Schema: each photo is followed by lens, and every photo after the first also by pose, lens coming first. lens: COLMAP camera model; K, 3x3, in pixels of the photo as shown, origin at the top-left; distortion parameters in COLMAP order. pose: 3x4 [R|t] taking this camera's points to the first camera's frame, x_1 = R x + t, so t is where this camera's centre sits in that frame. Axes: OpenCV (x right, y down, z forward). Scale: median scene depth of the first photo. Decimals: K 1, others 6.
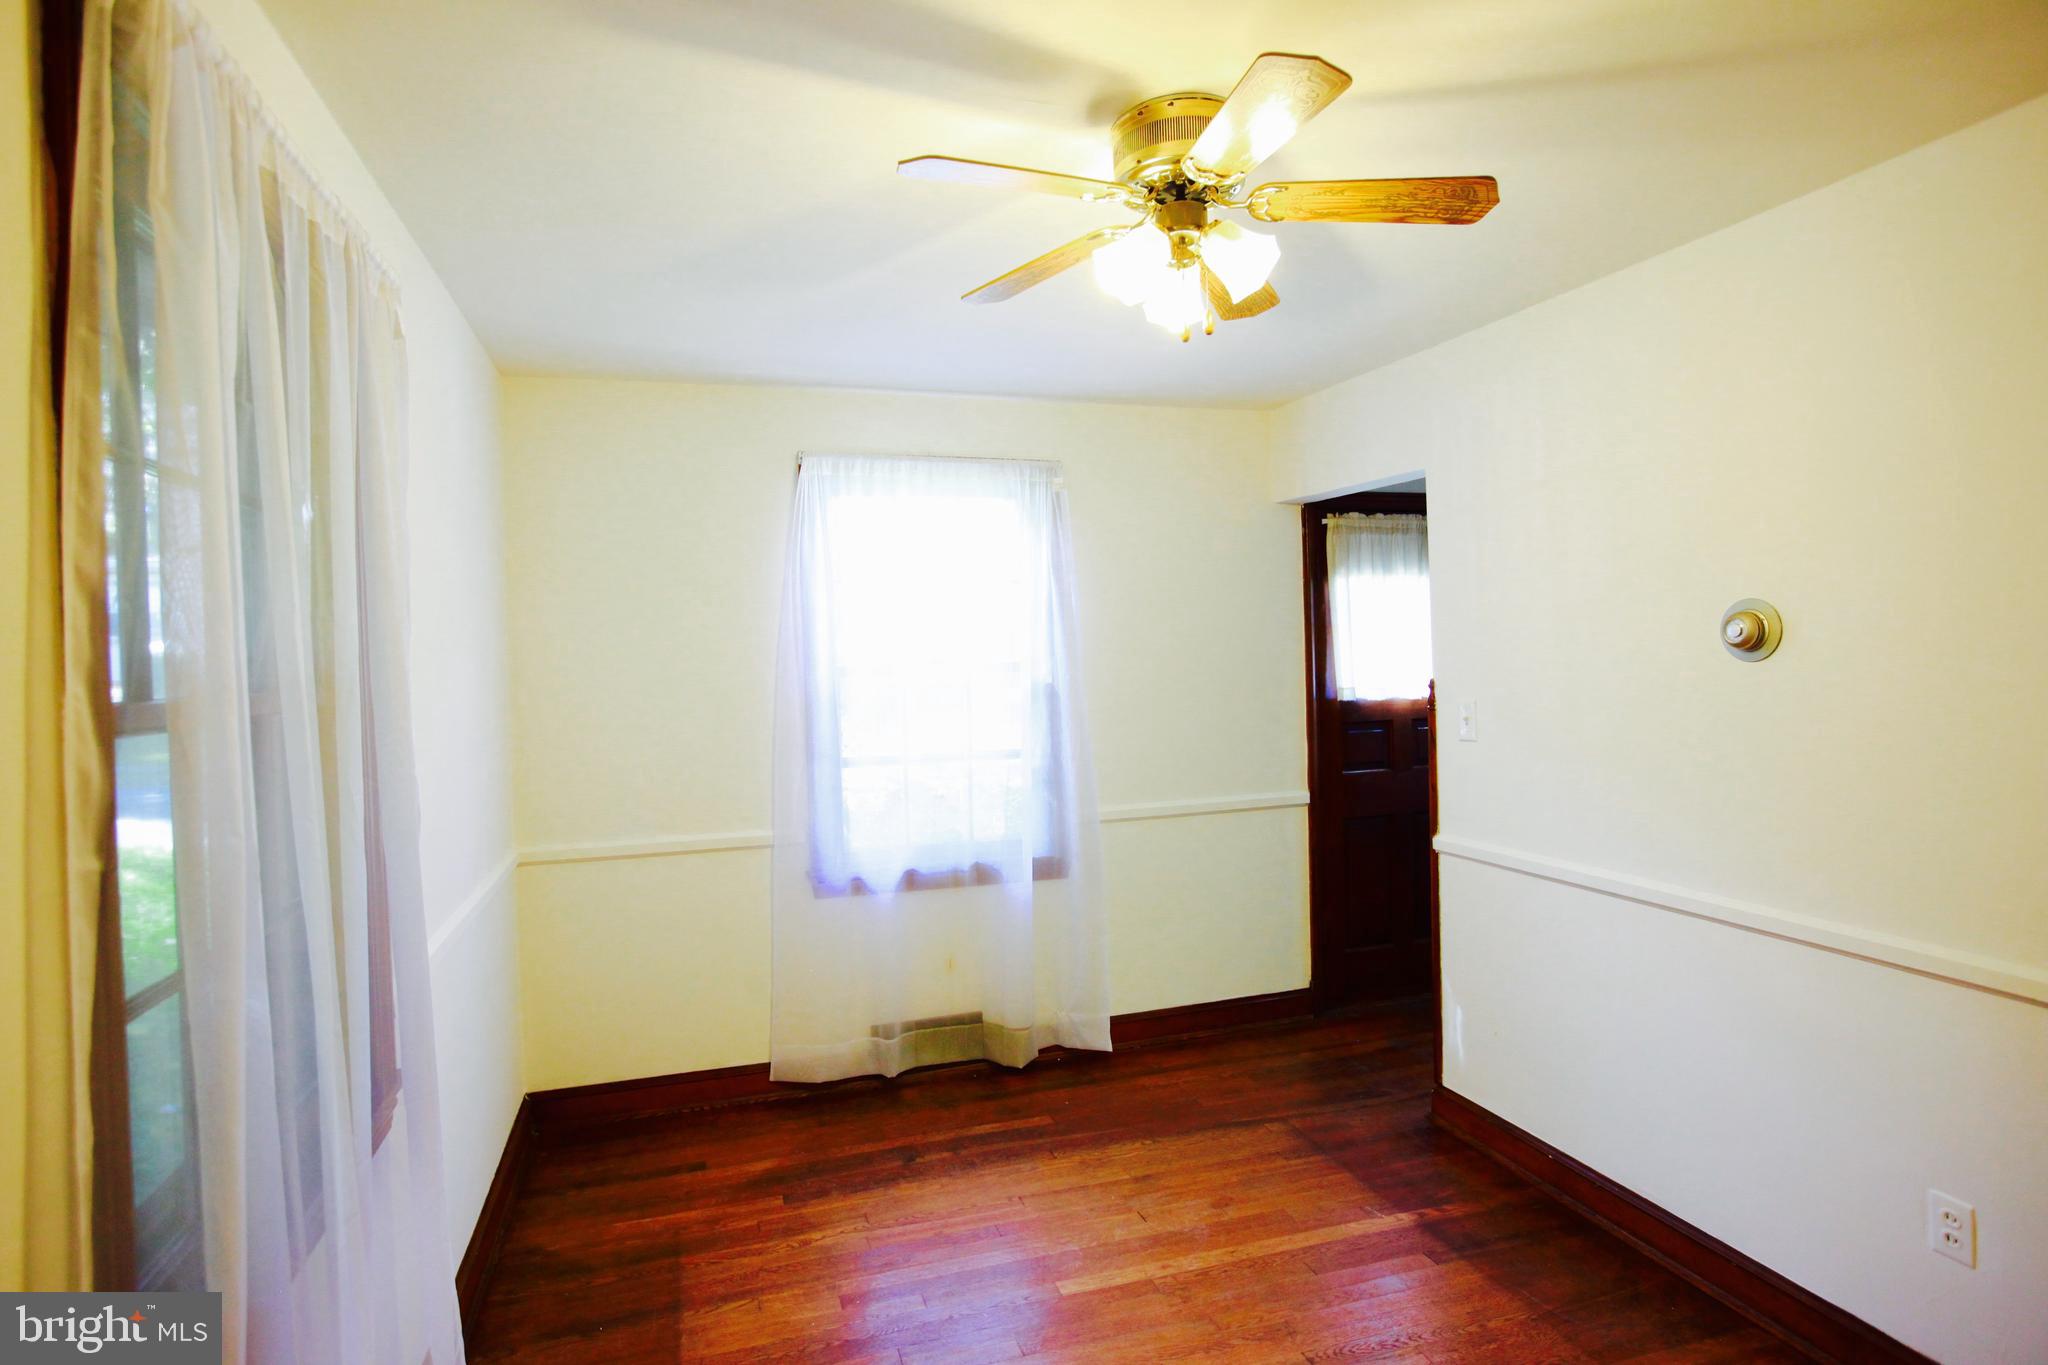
lens RADIAL K [[1070.8, 0, 1031.7], [0, 1070.8, 648.3], [0, 0, 1]] dist [-0.057926, 0.044976]
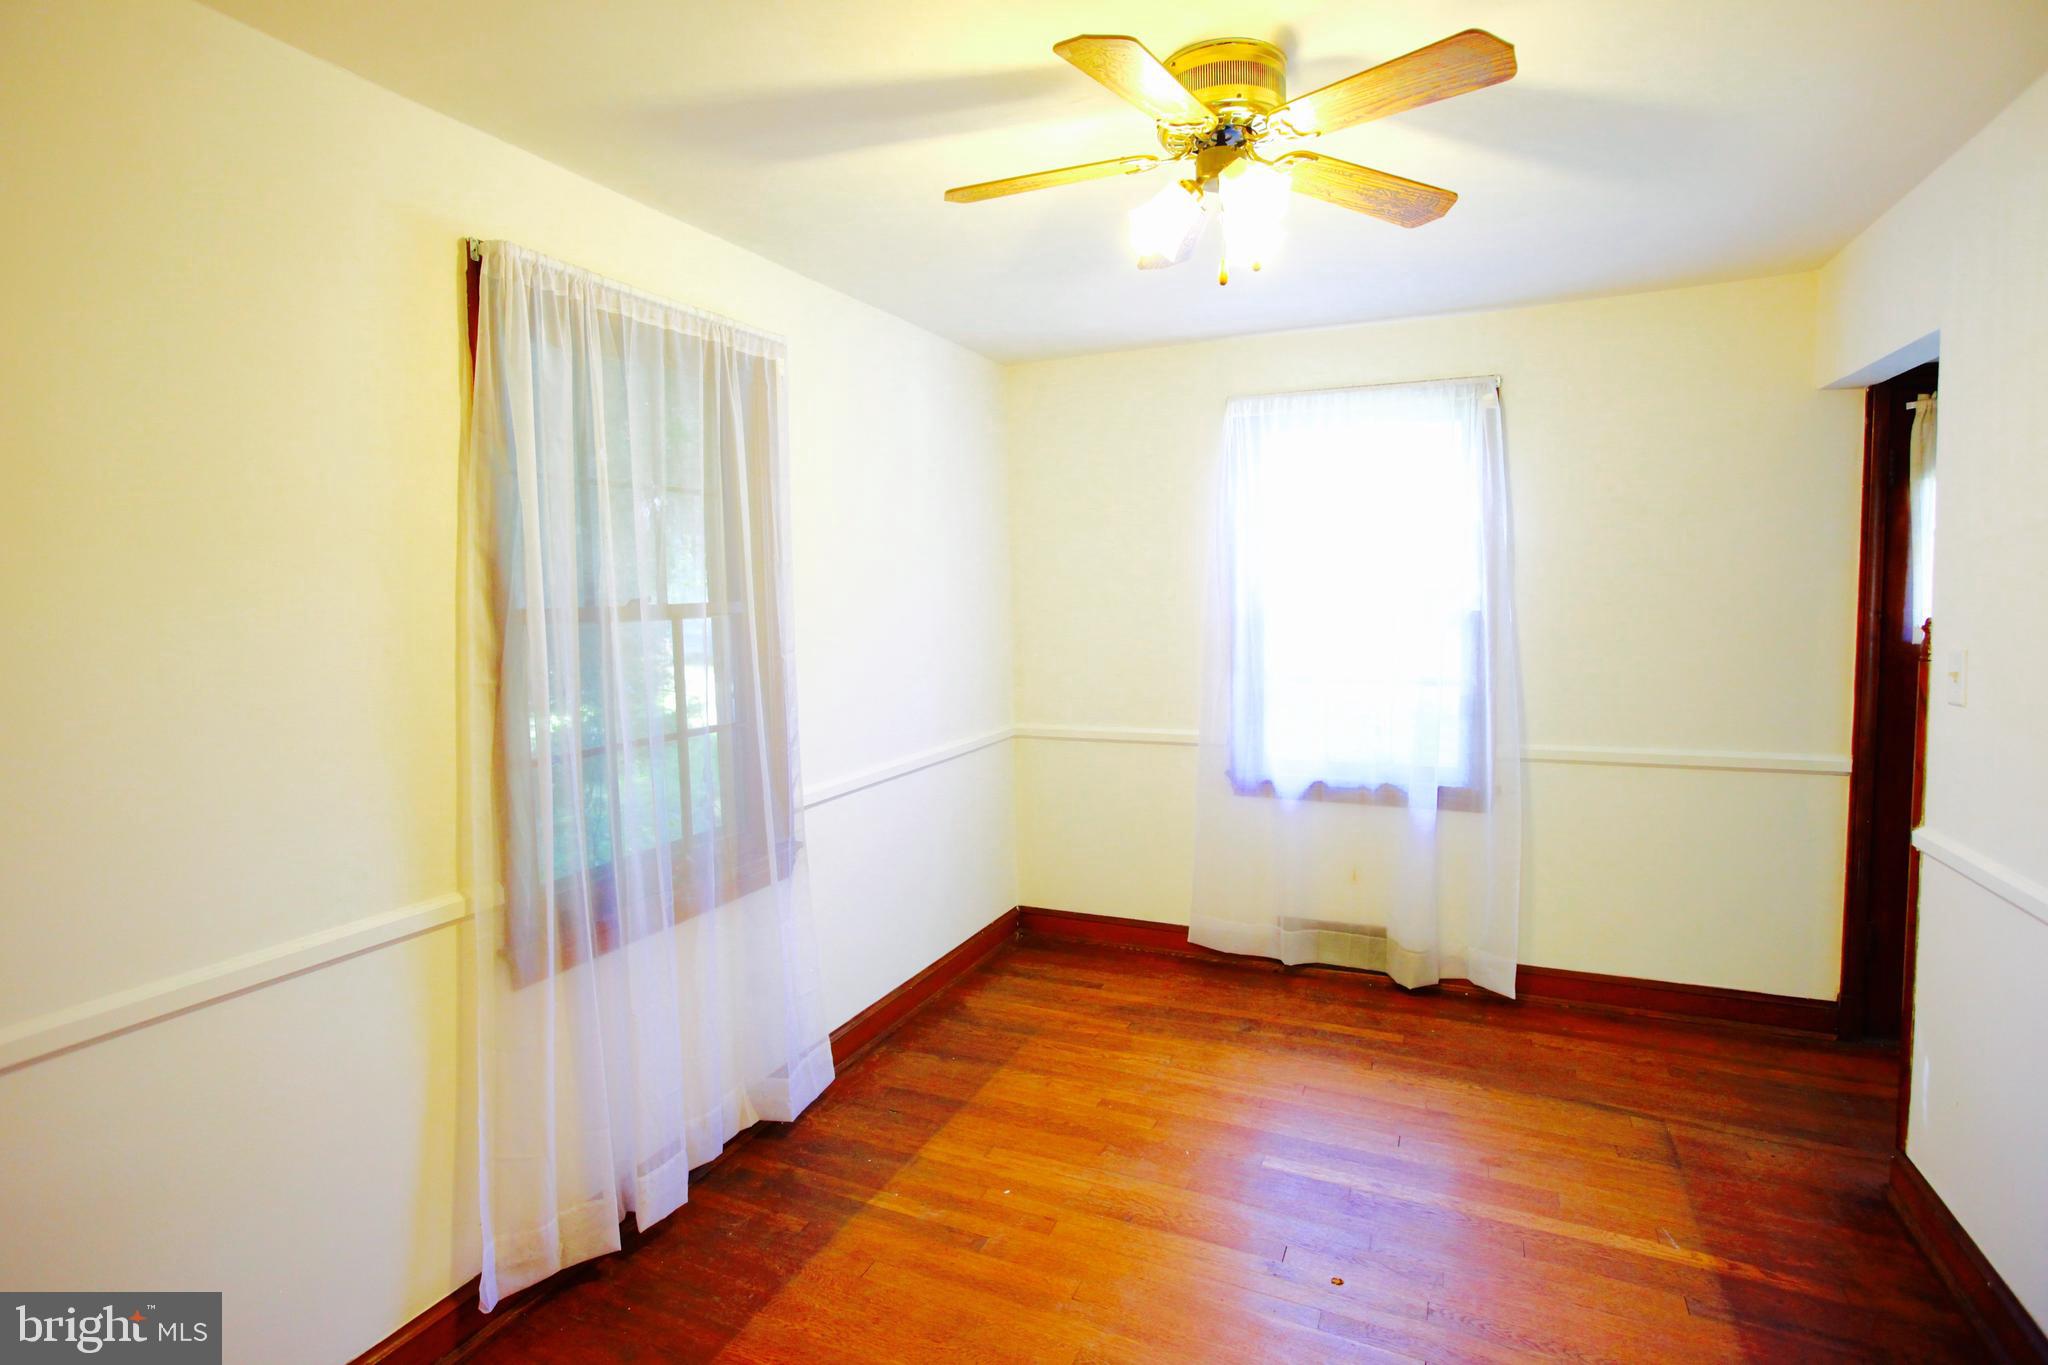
lens RADIAL K [[1011.2, 0, 1023.5], [0, 1011.2, 656.7], [0, 0, 1]] dist [-0.000736, 0.000033]
pose [[0.749060, 0.056006, -0.660131, 0.356298], [0.000401, 0.996382, 0.084988, -0.004464], [0.662502, -0.063926, 0.746327, 0.056118]]
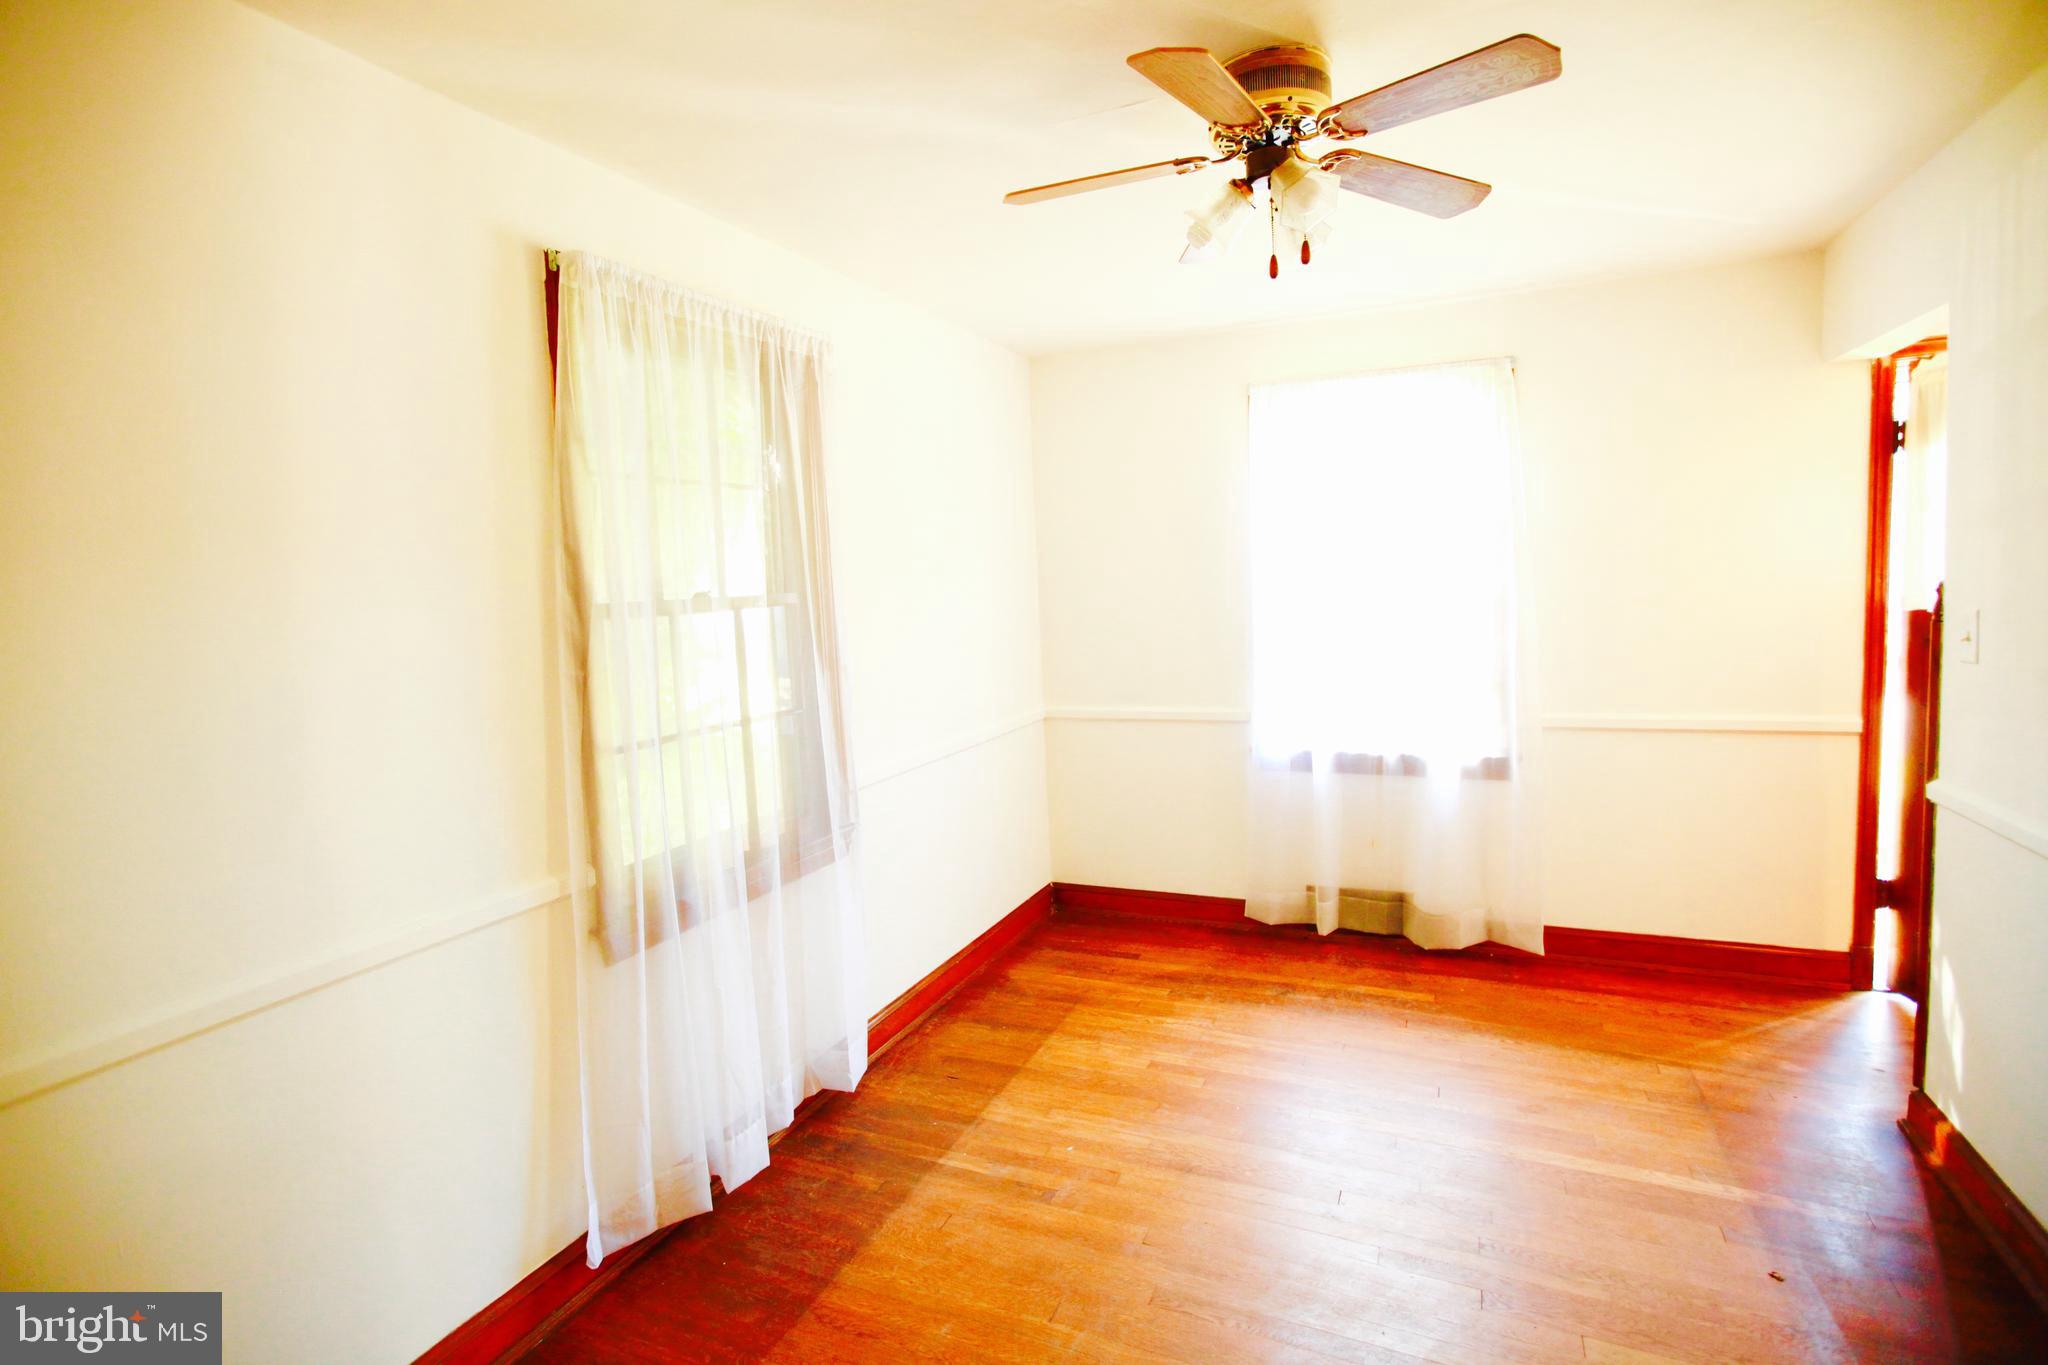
lens RADIAL K [[1002.1, 0, 1025.1], [0, 1002.1, 659.3], [0, 0, 1]] dist [-0.000833, 0.000590]
pose [[0.752901, 0.048492, -0.656344, 0.342733], [0.023689, 0.994639, 0.100659, -0.004068], [0.657707, -0.091334, 0.747716, 0.012129]]
